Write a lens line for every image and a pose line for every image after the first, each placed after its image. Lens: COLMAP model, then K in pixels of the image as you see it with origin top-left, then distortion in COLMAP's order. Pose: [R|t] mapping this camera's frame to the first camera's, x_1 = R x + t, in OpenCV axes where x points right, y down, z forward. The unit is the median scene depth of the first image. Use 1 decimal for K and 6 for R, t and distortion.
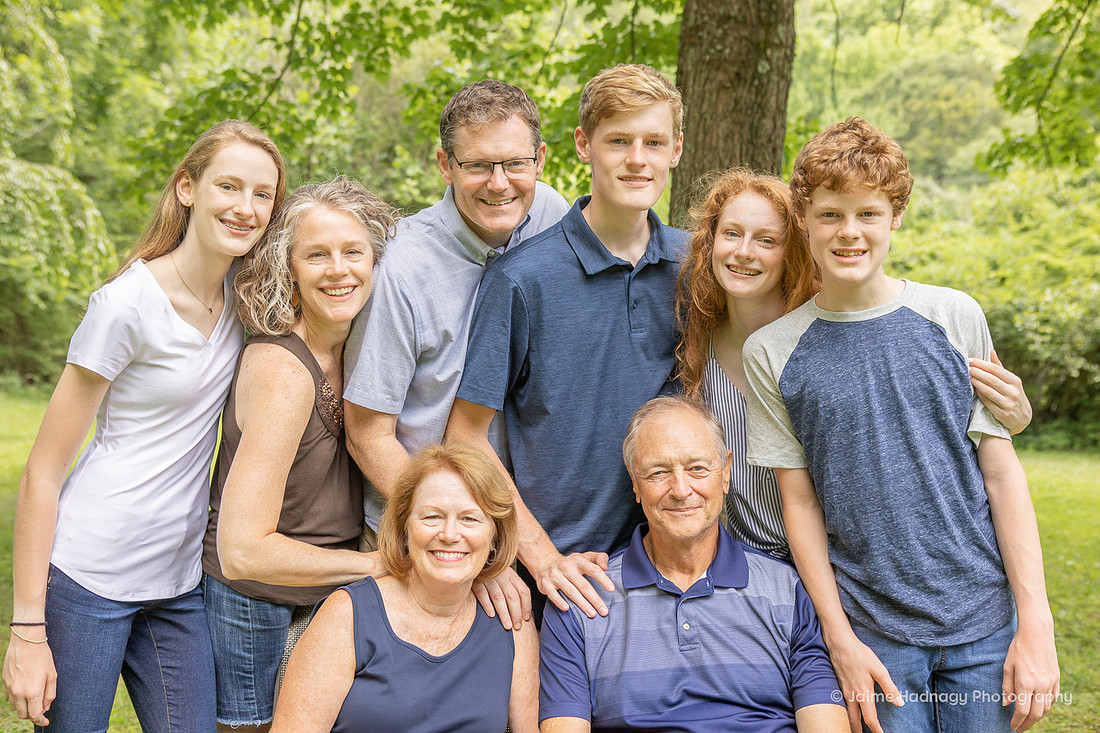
lens RADIAL K [[1359.2, 0, 527.5], [0, 1359.2, 345.2], [0, 0, 1]] dist [-0.028136, -0.000774]
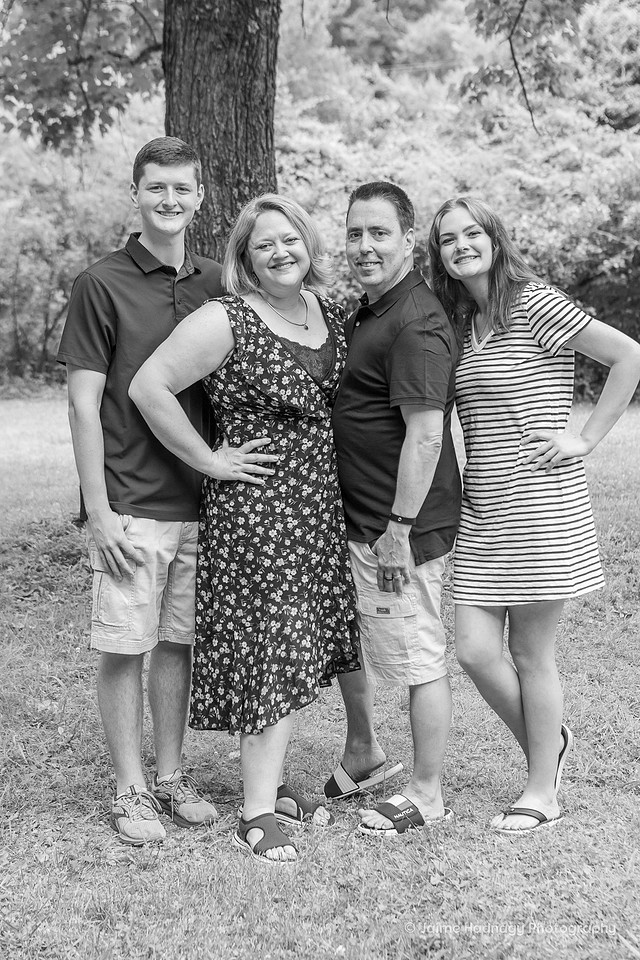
lens RADIAL K [[1790.7, 0, 320.0], [0, 1790.7, 480.0], [0, 0, 1]] dist [0.132099, 0.004220]
pose [[0.966942, -0.070386, 0.245088, -0.077803], [0.044496, 0.992977, 0.109619, -0.010045], [-0.251083, -0.095090, 0.963284, -0.199510]]
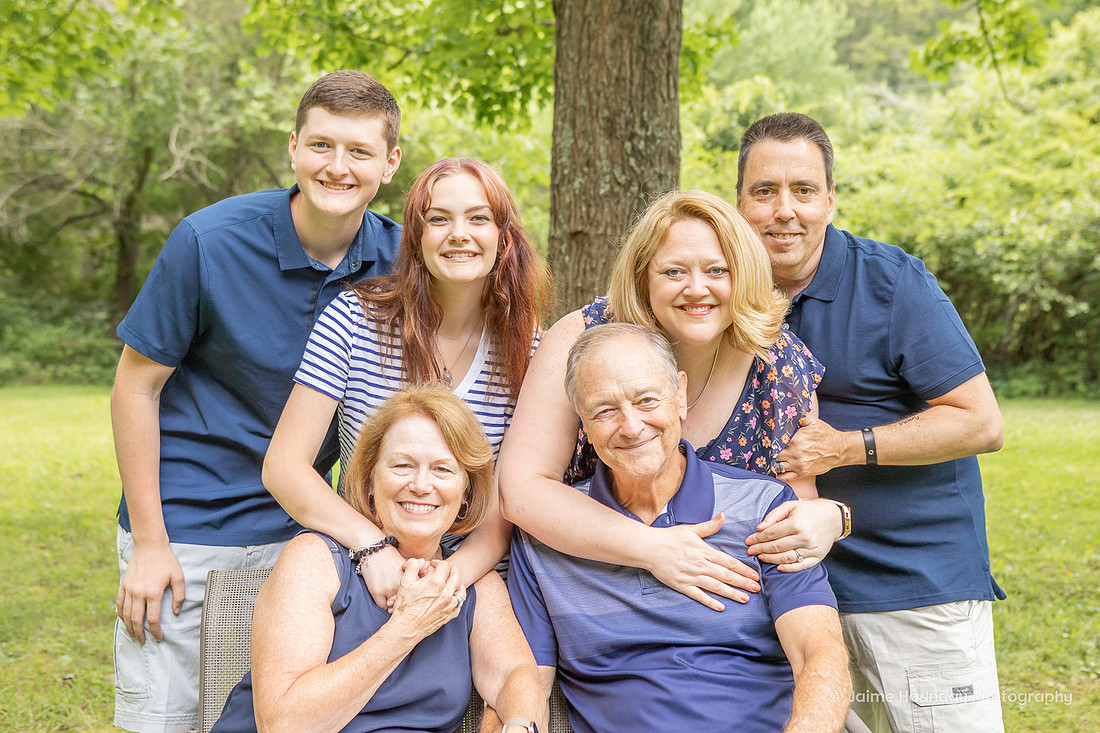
lens RADIAL K [[1642.3, 0, 550.0], [0, 1642.3, 324.4], [0, 0, 1]] dist [-0.003478, 0.025237]
pose [[0.995882, -0.036814, 0.082847, 0.006811], [0.035429, 0.999208, 0.018125, 0.004364], [-0.083448, -0.015115, 0.996397, -0.031269]]
